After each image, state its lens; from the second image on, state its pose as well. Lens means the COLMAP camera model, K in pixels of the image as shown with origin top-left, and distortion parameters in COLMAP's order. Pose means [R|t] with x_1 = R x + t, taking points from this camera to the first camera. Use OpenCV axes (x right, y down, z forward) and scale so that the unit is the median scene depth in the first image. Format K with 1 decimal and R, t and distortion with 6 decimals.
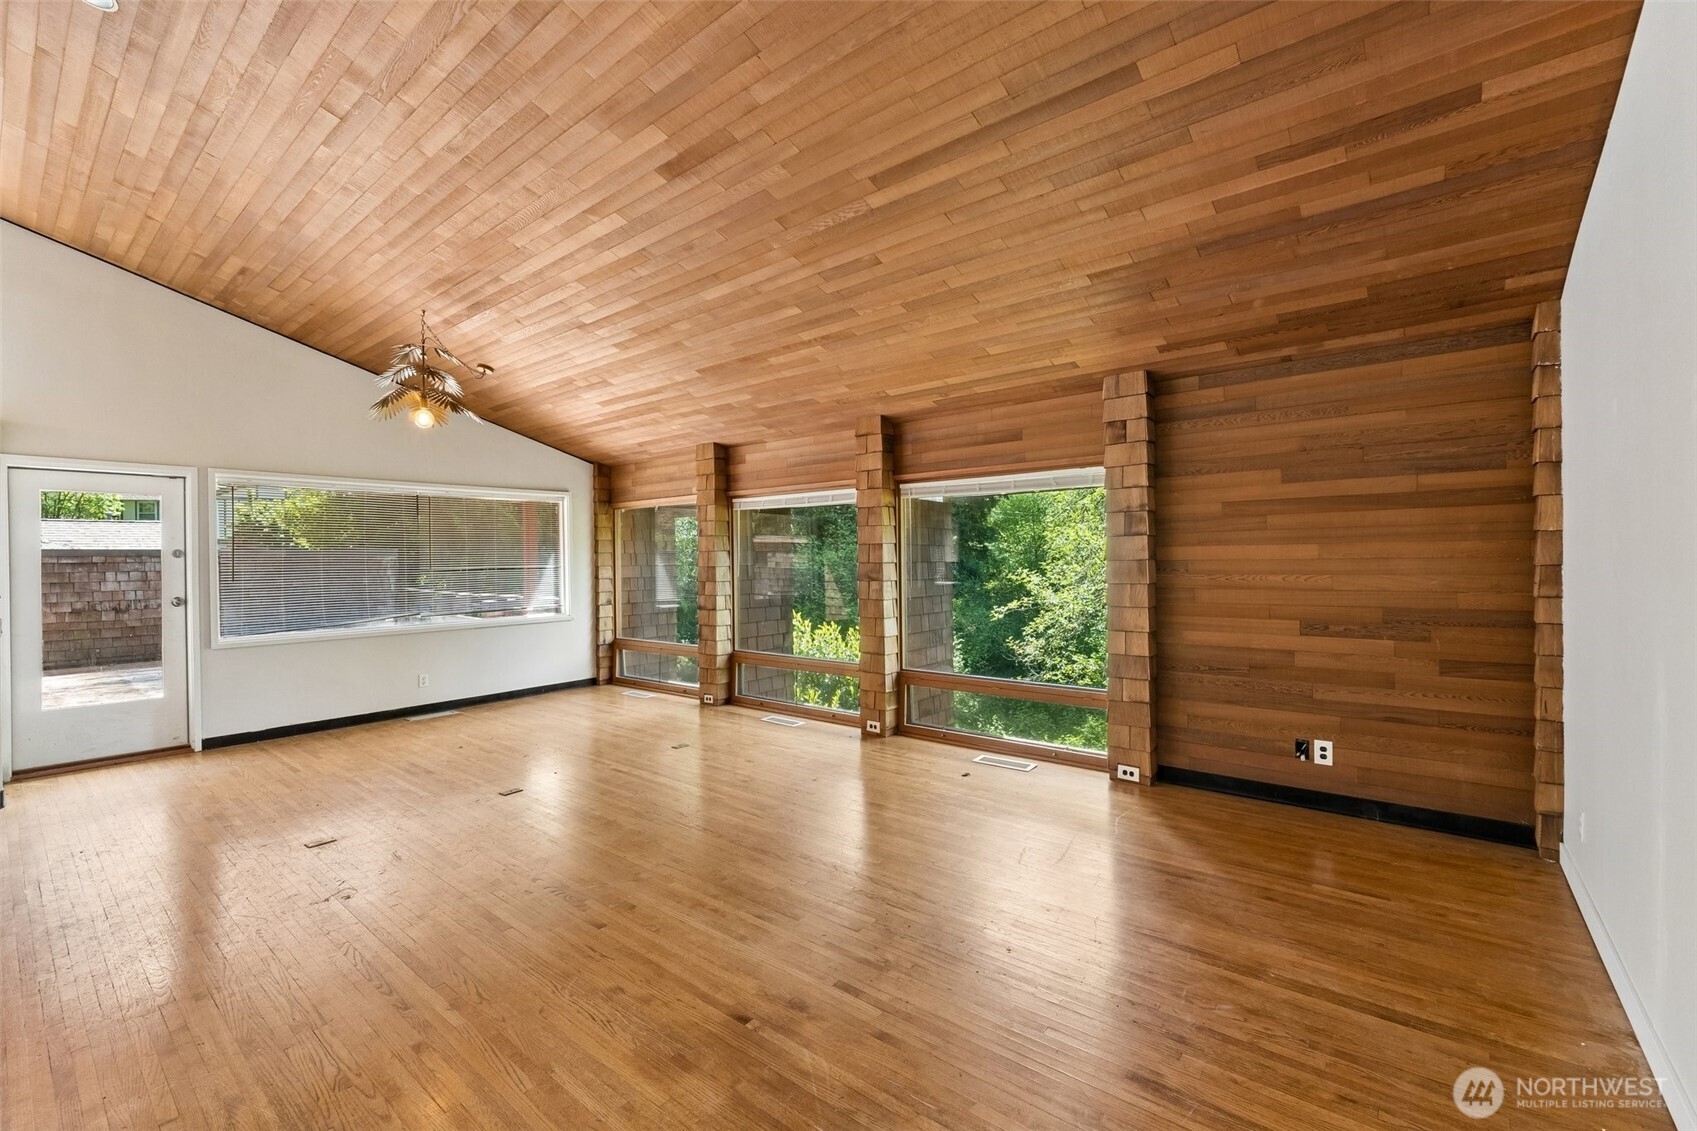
lens RADIAL K [[712.6, 0, 845.0], [0, 712.6, 560.5], [0, 0, 1]] dist [-0.006819, -0.000493]
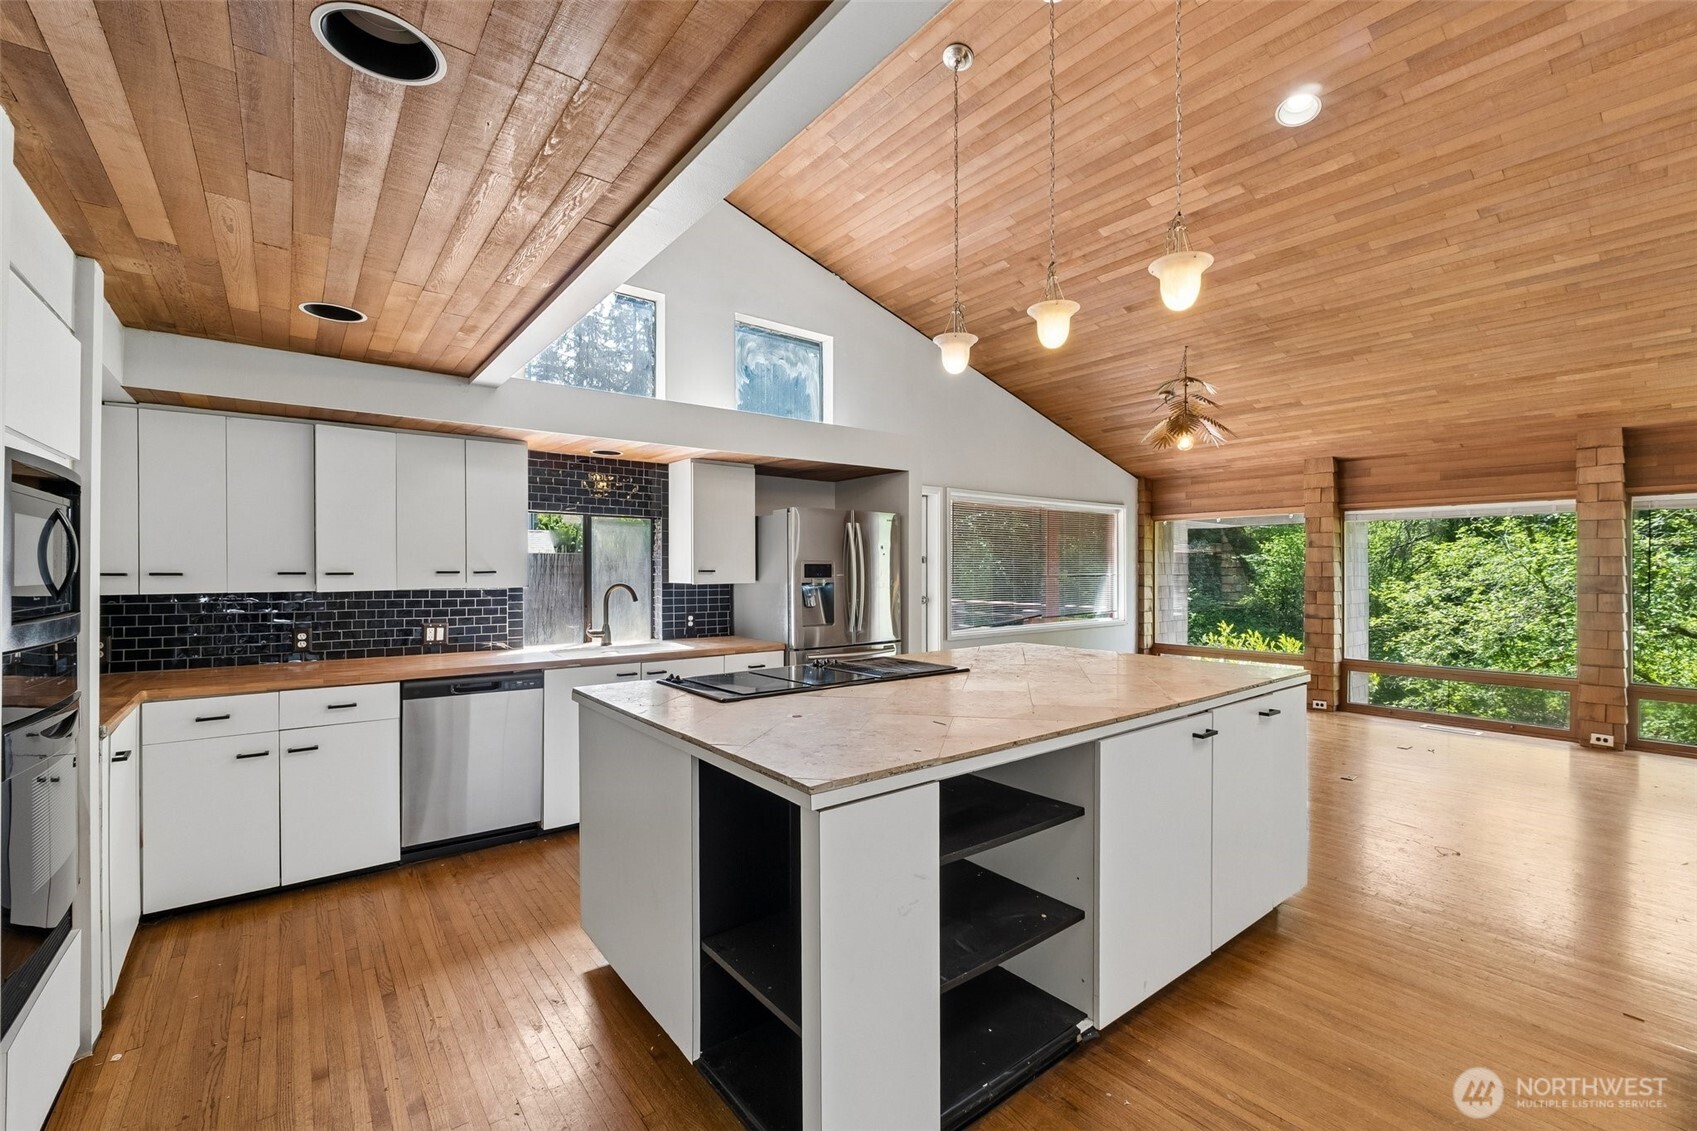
lens RADIAL K [[712.6, 0, 854.1], [0, 712.6, 561.2], [0, 0, 1]] dist [-0.006819, -0.000493]
pose [[0.977420, 0.010560, -0.211040, -0.829147], [-0.013290, 0.999845, -0.011520, 0.008964], [0.210885, 0.014065, 0.977410, -0.201764]]
